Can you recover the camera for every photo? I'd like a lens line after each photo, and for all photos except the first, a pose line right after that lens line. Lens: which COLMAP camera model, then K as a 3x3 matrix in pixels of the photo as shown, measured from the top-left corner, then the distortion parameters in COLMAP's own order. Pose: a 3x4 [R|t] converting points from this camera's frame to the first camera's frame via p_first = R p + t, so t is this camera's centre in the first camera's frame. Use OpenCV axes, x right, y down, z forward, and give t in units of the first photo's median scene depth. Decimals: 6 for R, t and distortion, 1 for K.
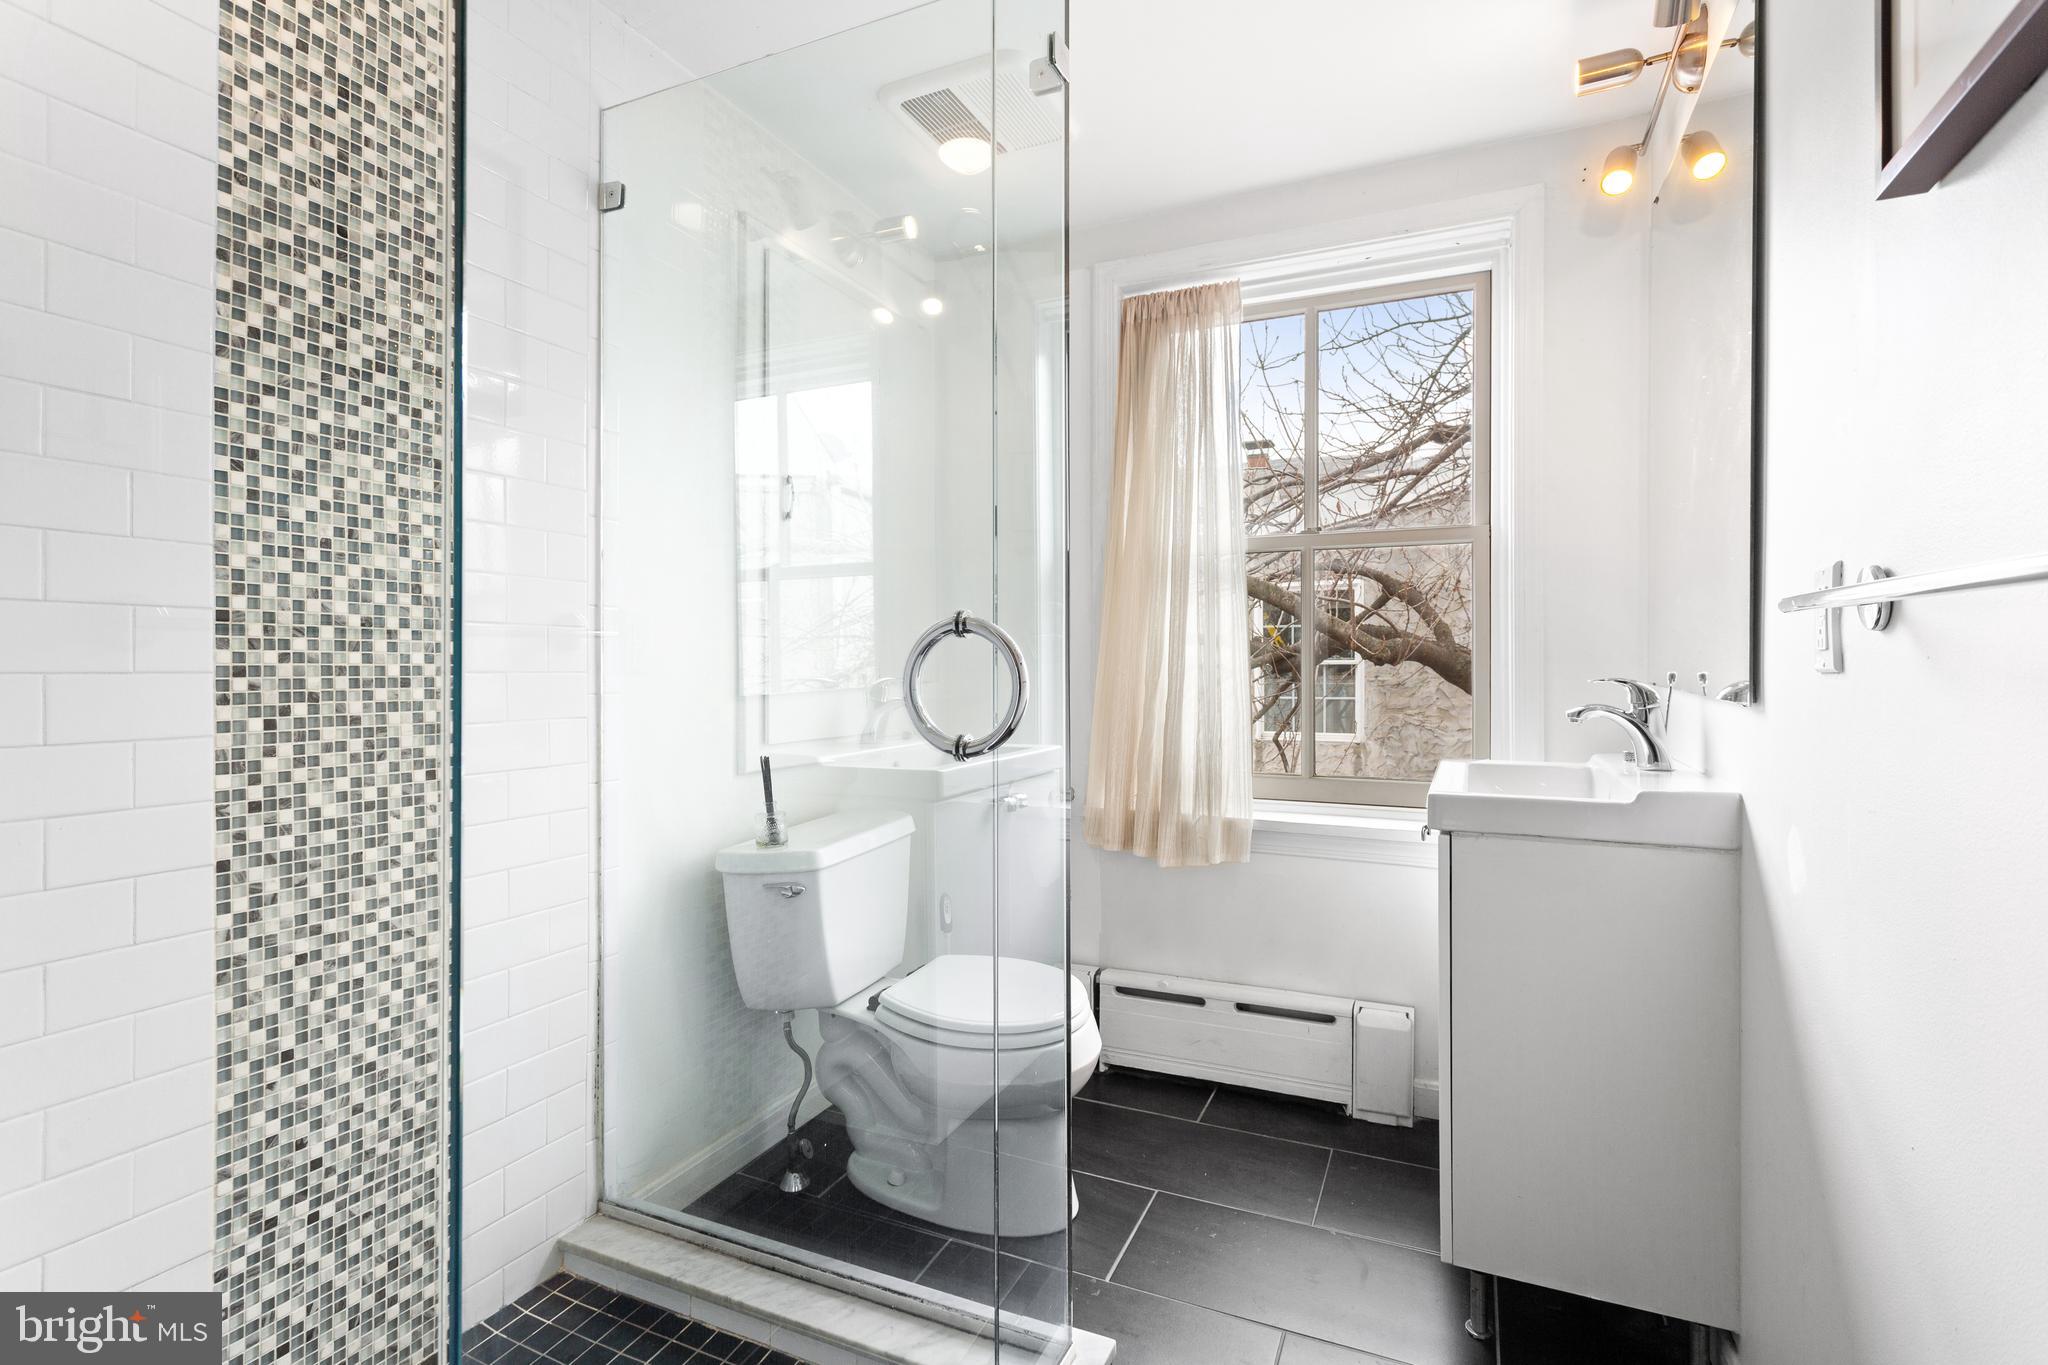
lens RADIAL K [[1028.1, 0, 1001.9], [0, 1028.1, 667.5], [0, 0, 1]] dist [0.009156, 0.000434]
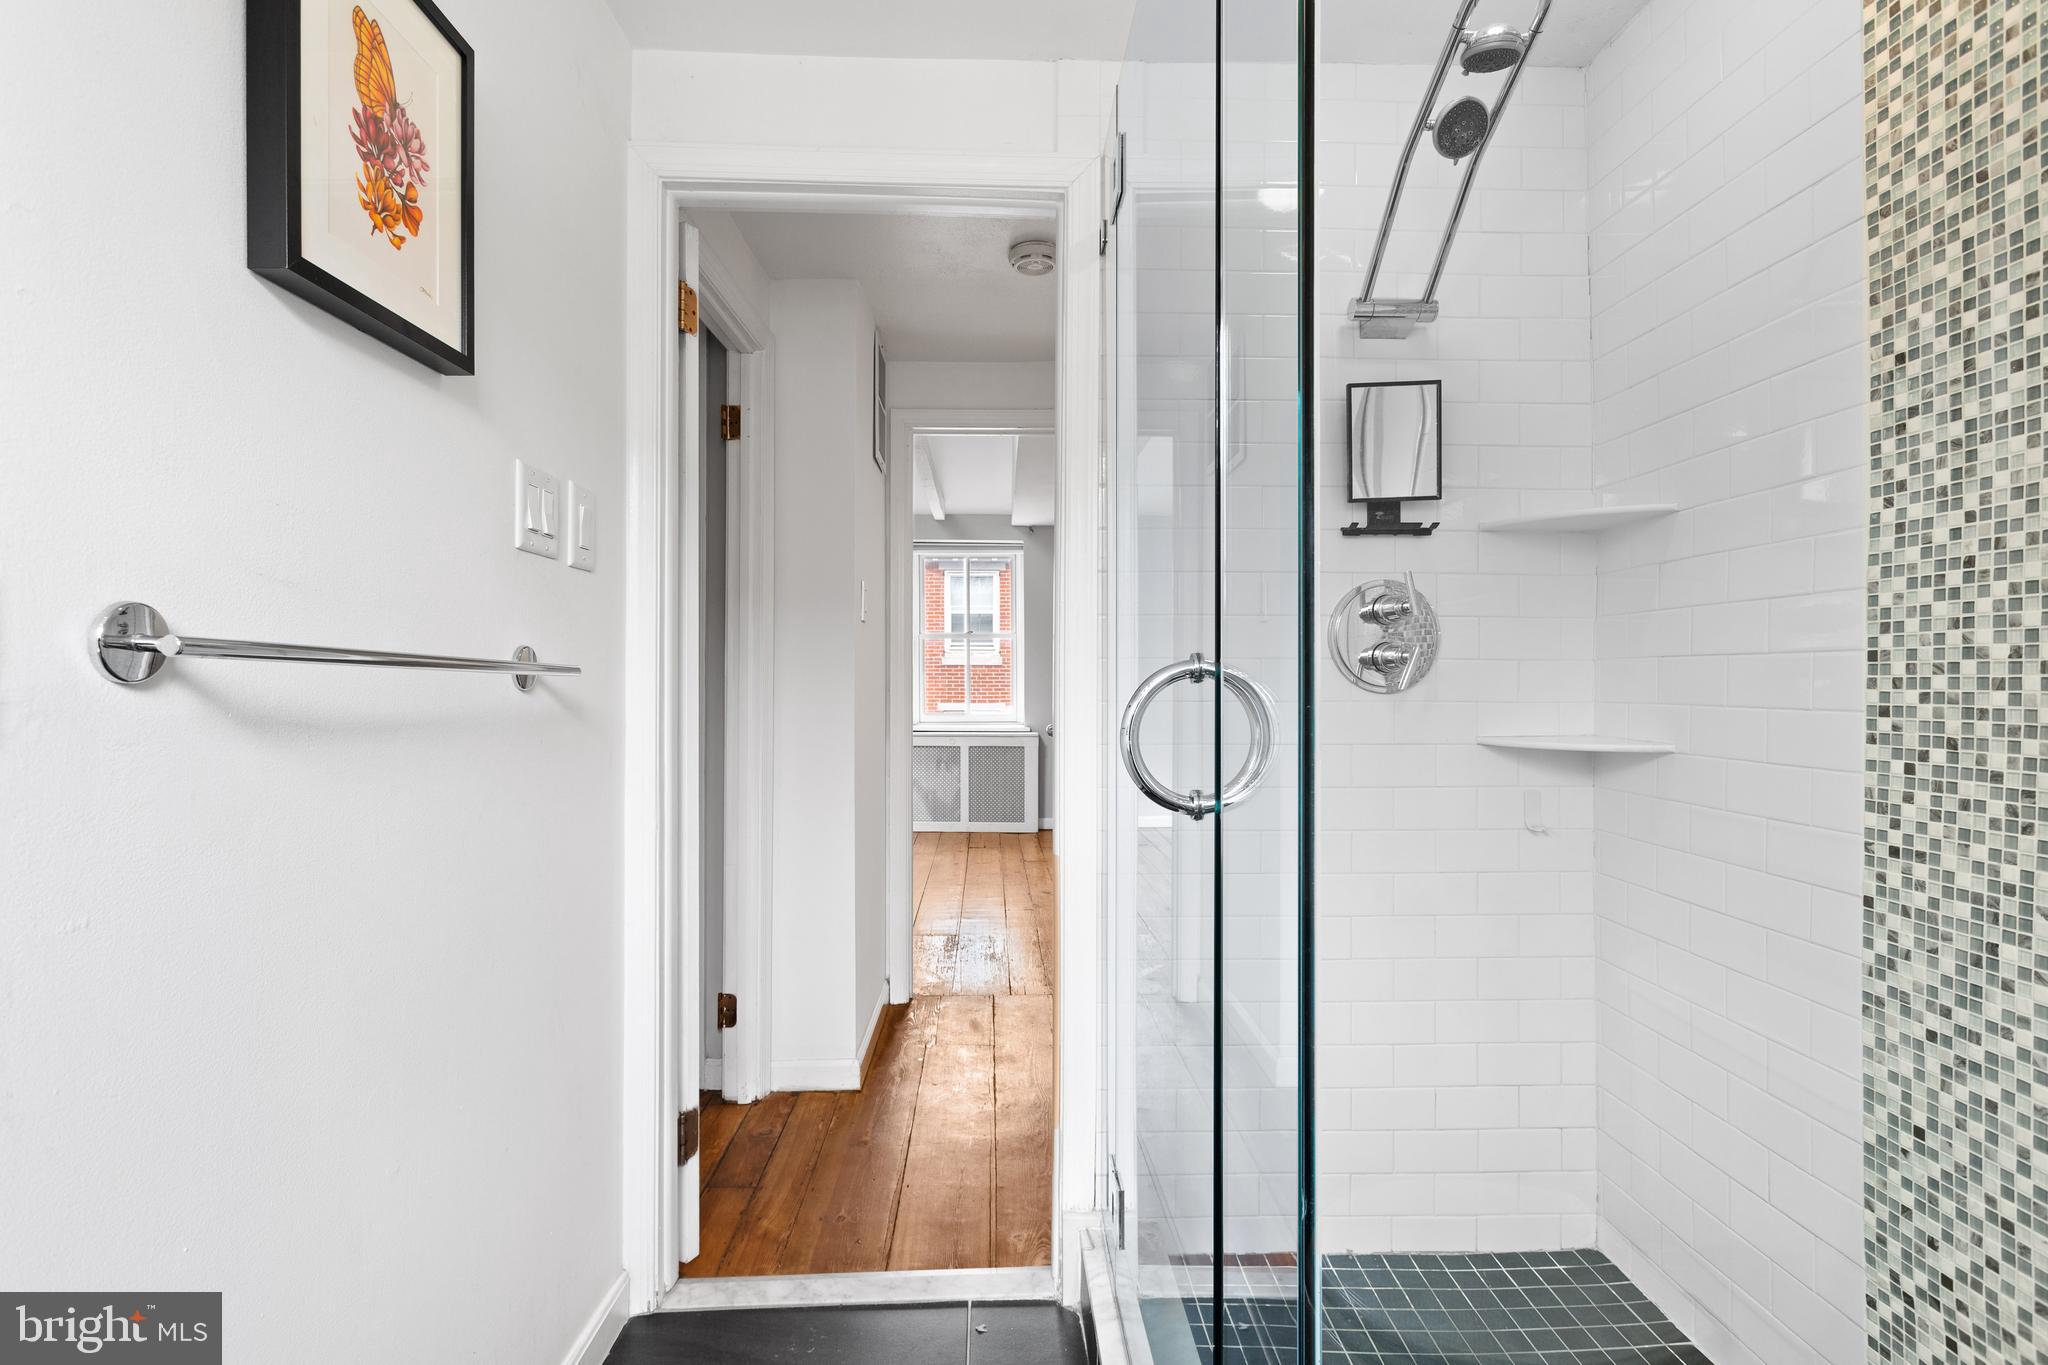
lens RADIAL K [[1026.0, 0, 1048.4], [0, 1026.0, 672.6], [0, 0, 1]] dist [0.003868, 0.000547]
pose [[-0.882807, -0.000990, -0.469735, 0.412055], [0.003614, 0.999954, -0.008901, -0.025968], [0.469722, -0.009555, -0.882763, 1.427185]]
